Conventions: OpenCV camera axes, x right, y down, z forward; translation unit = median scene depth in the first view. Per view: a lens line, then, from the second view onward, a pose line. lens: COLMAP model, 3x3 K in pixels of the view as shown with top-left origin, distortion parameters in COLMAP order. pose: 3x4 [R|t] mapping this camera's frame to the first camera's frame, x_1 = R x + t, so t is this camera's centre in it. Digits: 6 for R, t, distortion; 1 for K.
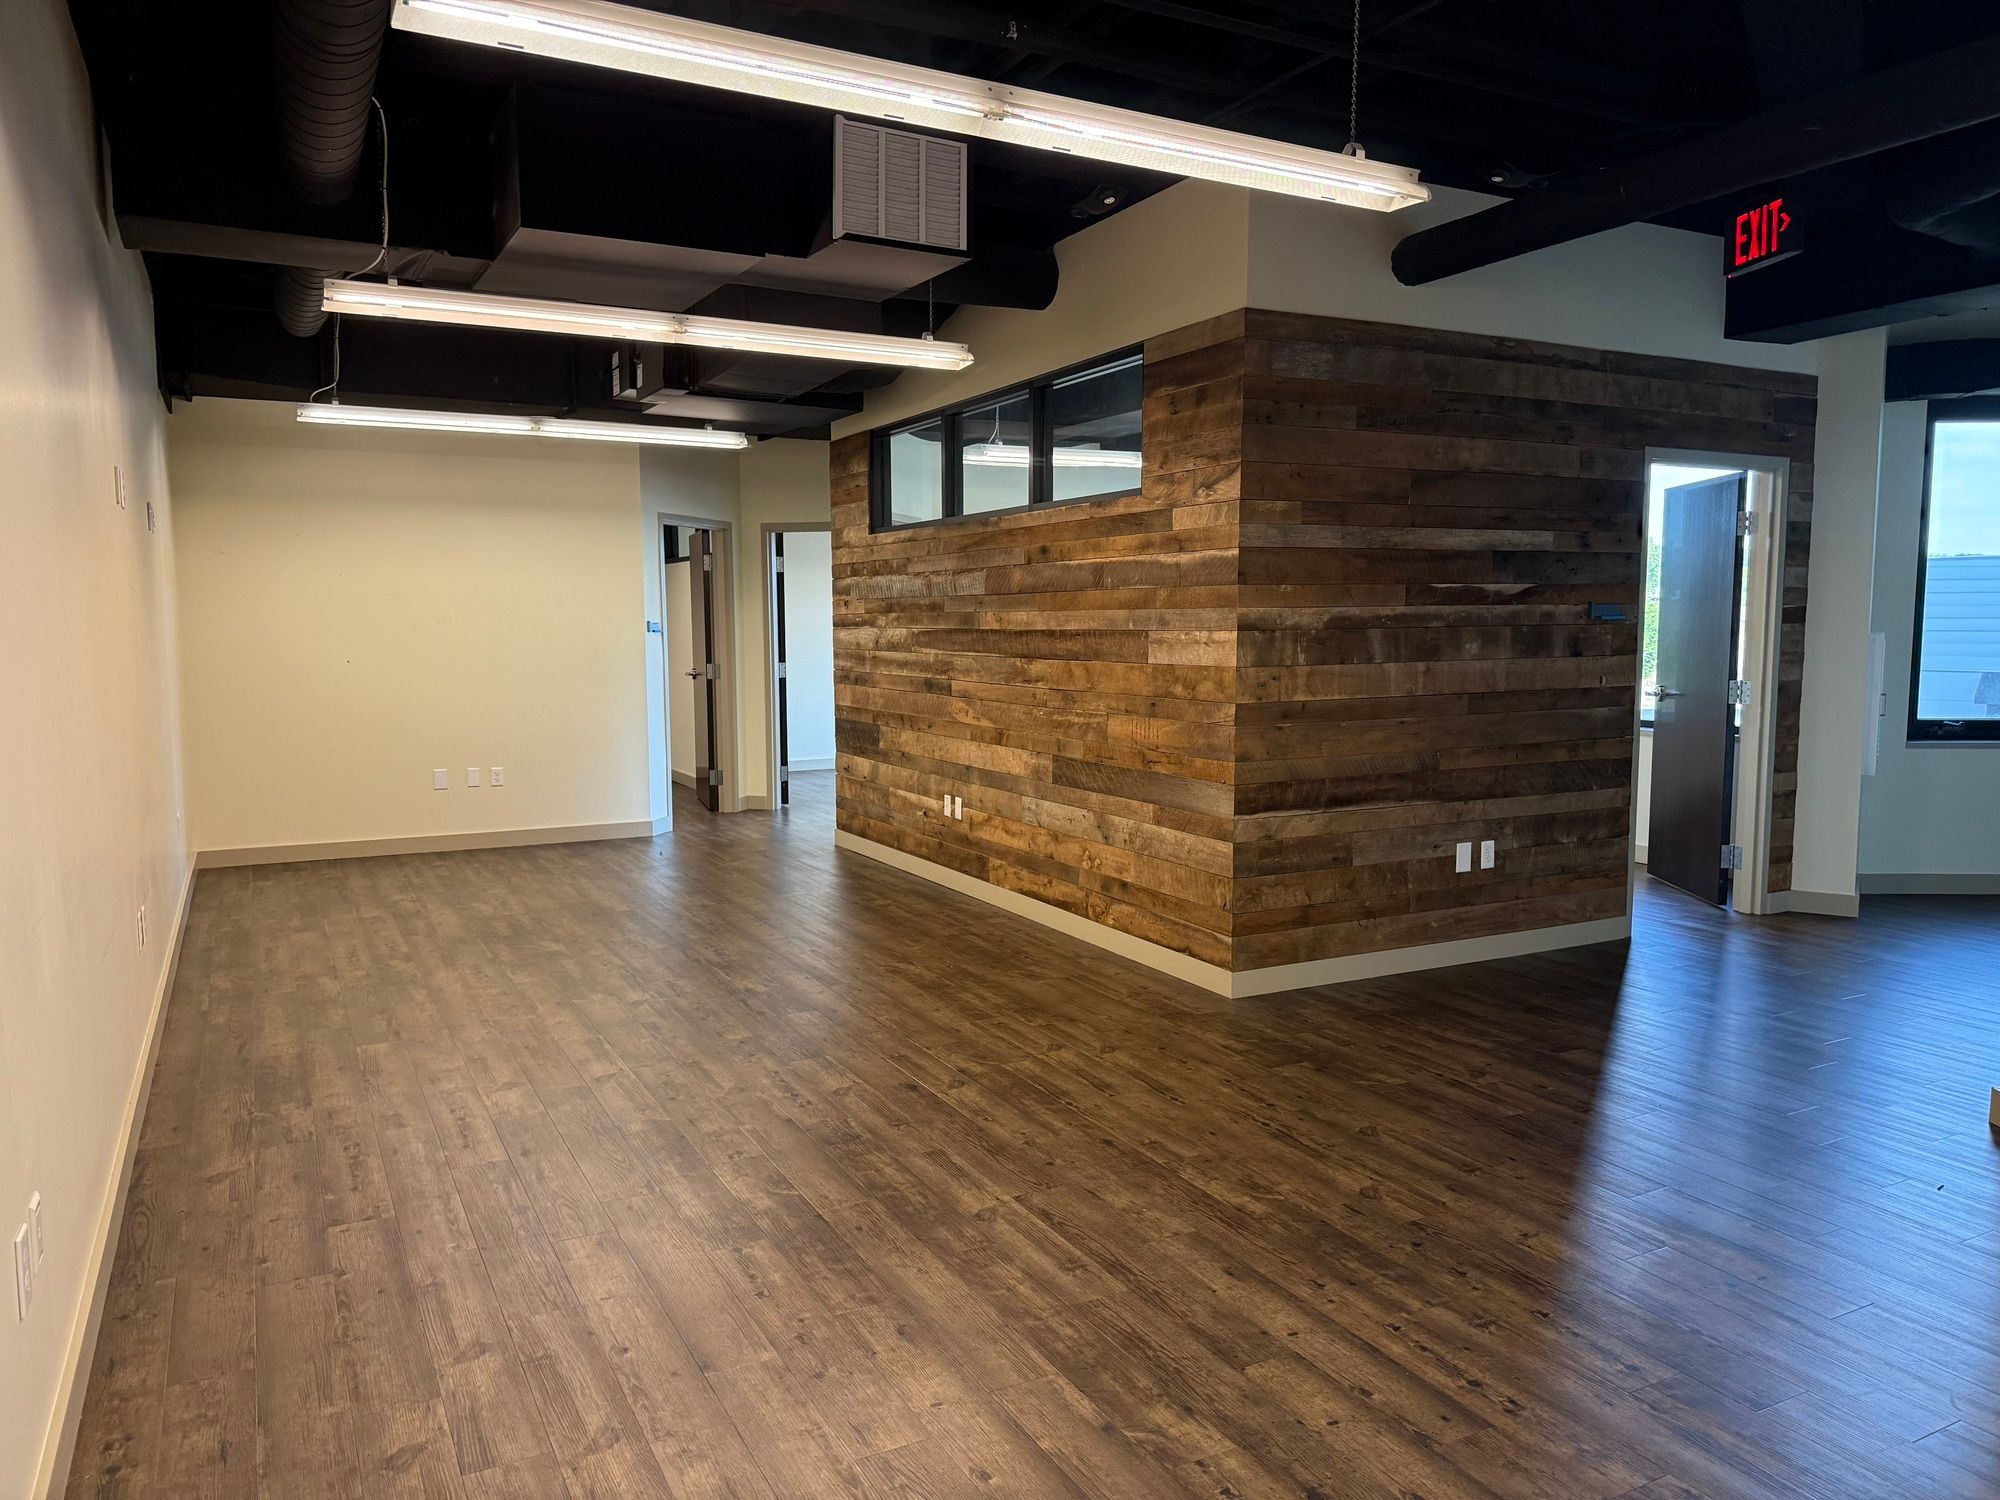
lens RADIAL K [[1372.1, 0, 1003.9], [0, 1372.1, 760.4], [0, 0, 1]] dist [0.129656, -0.210722]
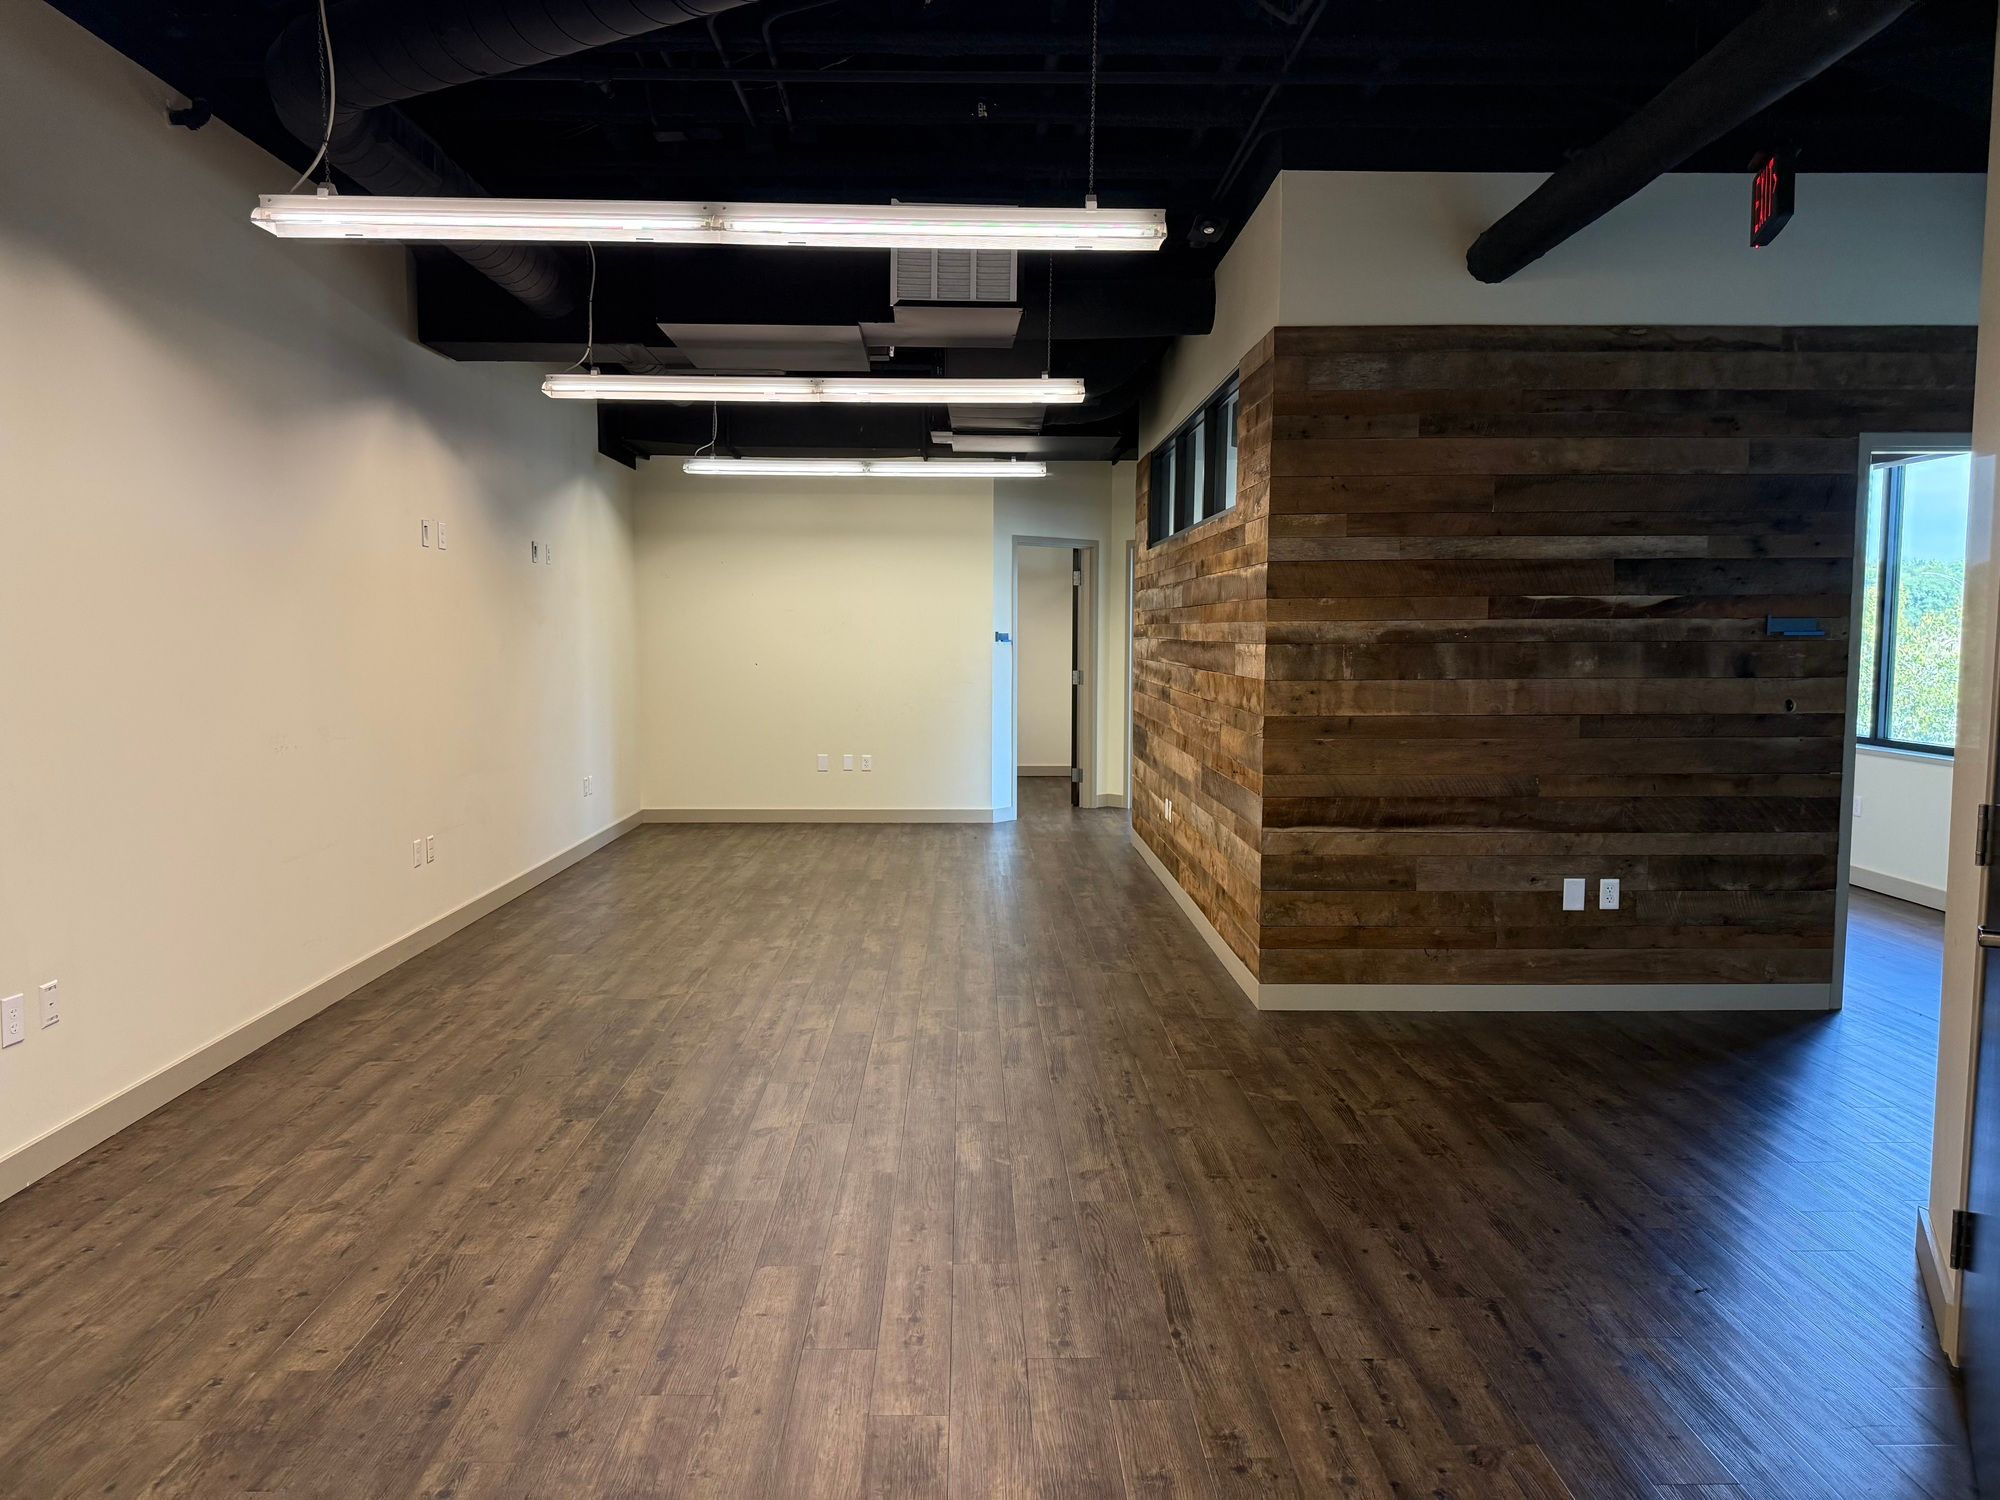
lens RADIAL K [[1370.3, 0, 1000.0], [0, 1370.3, 750.0], [0, 0, 1]] dist [0.070238, -0.091527]
pose [[0.891644, 0.043366, -0.450655, 0.411781], [-0.049299, 0.998783, -0.001429, -0.005162], [0.450045, 0.023491, 0.892697, 0.015579]]
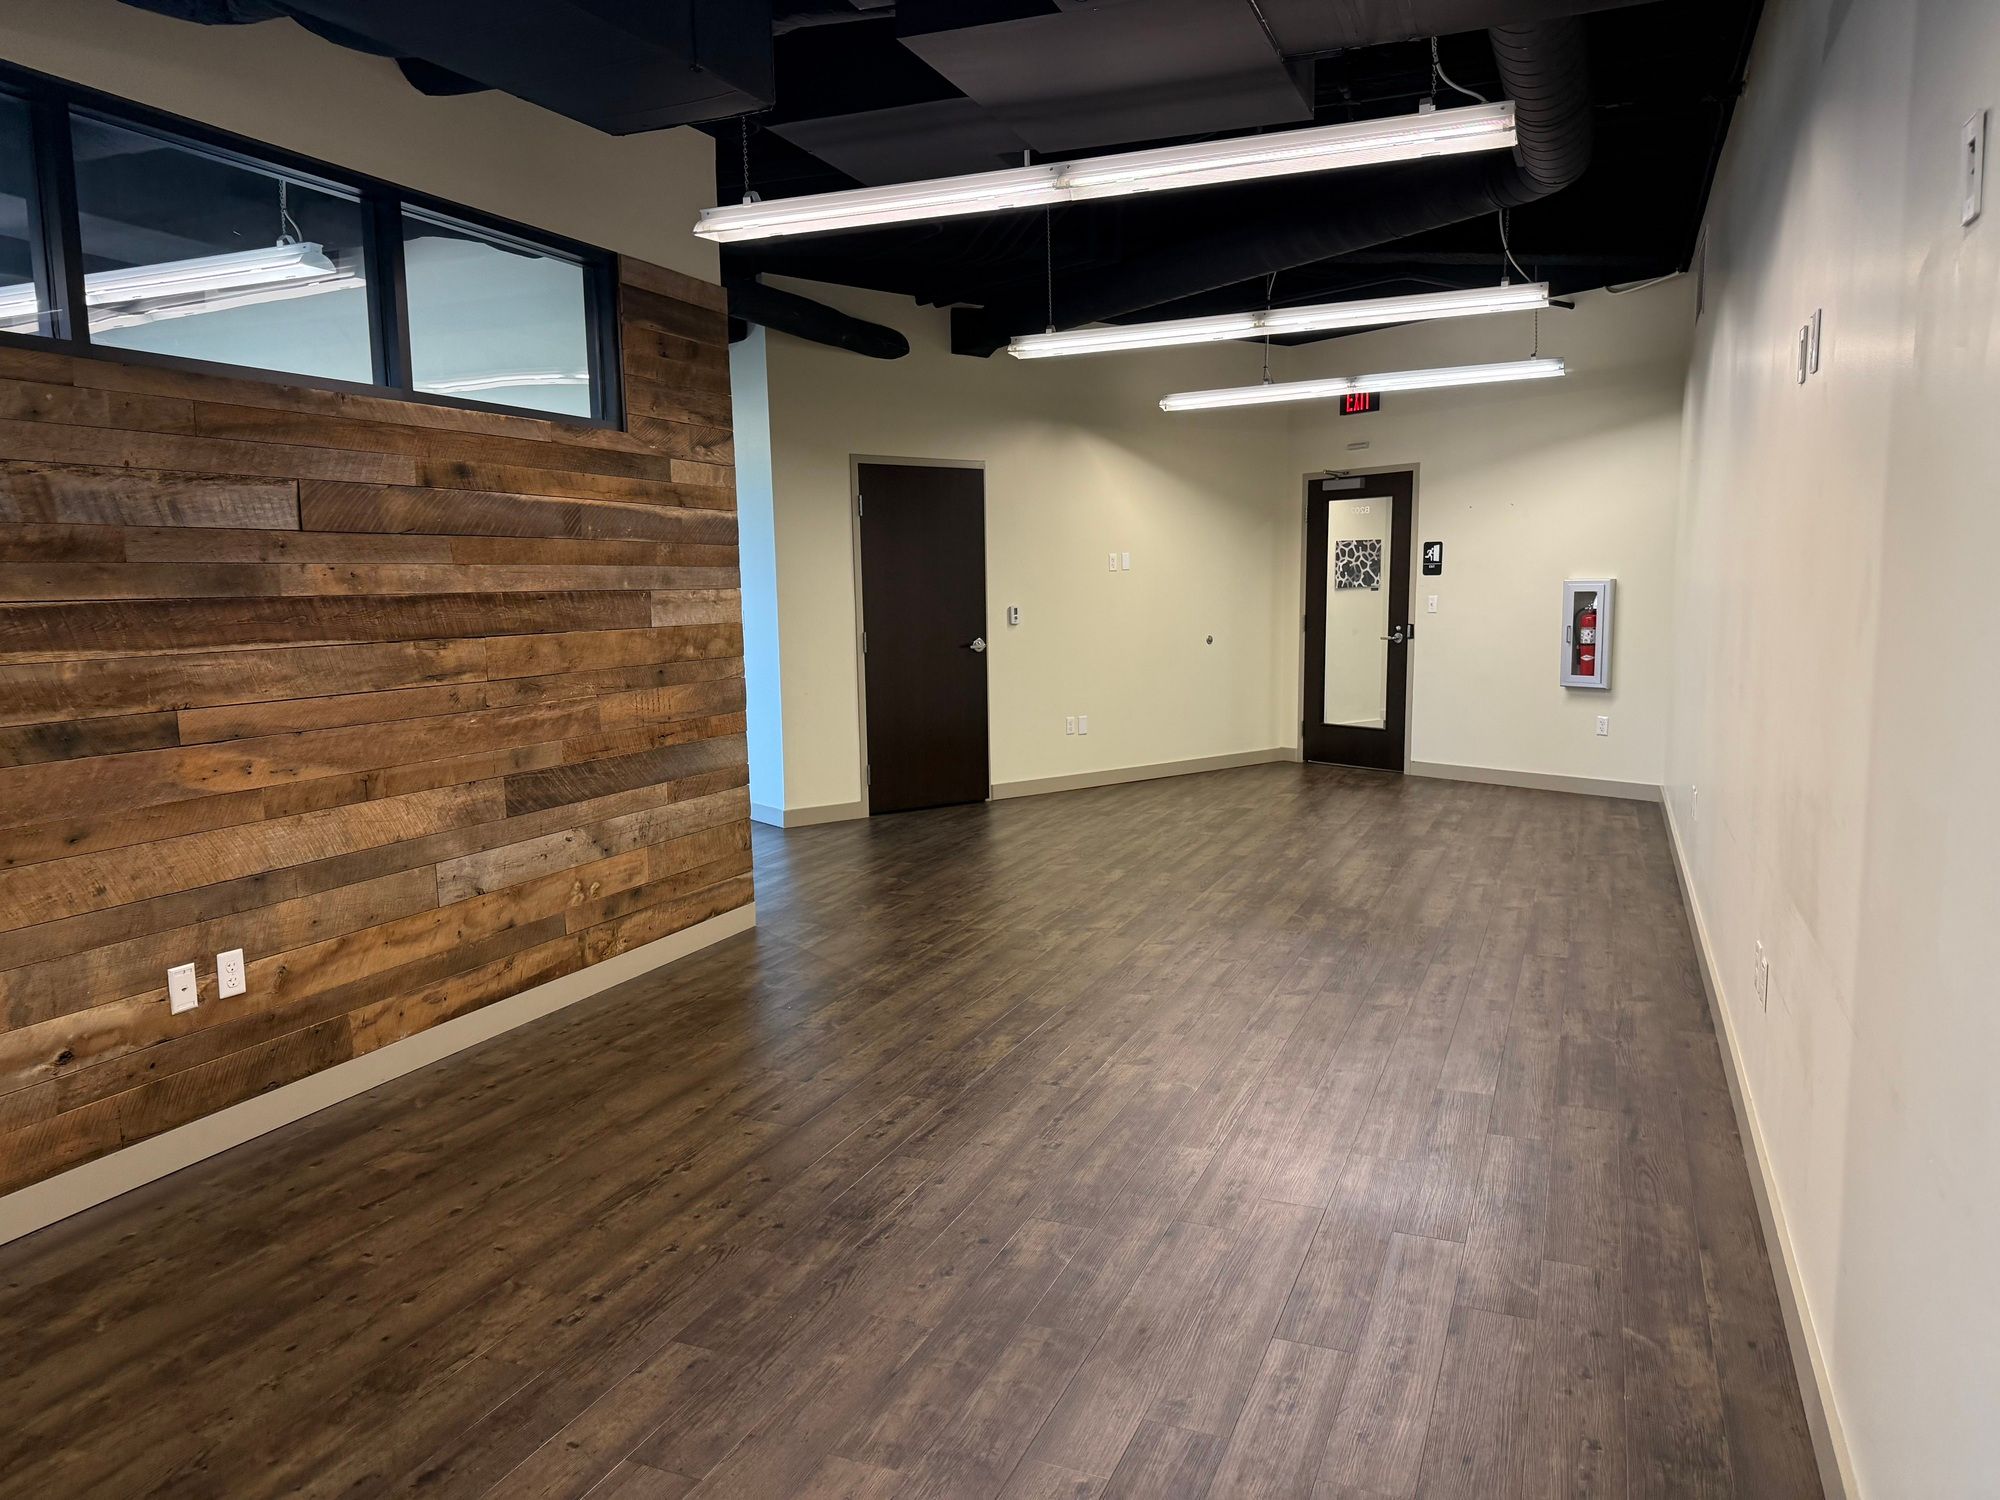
lens RADIAL K [[1372.1, 0, 1003.9], [0, 1372.1, 760.4], [0, 0, 1]] dist [0.129656, -0.210722]
pose [[-0.626916, -0.089006, 0.773986, -0.741653], [0.096577, 0.976912, 0.190567, -0.135475], [-0.773078, 0.194219, -0.603846, 1.386476]]
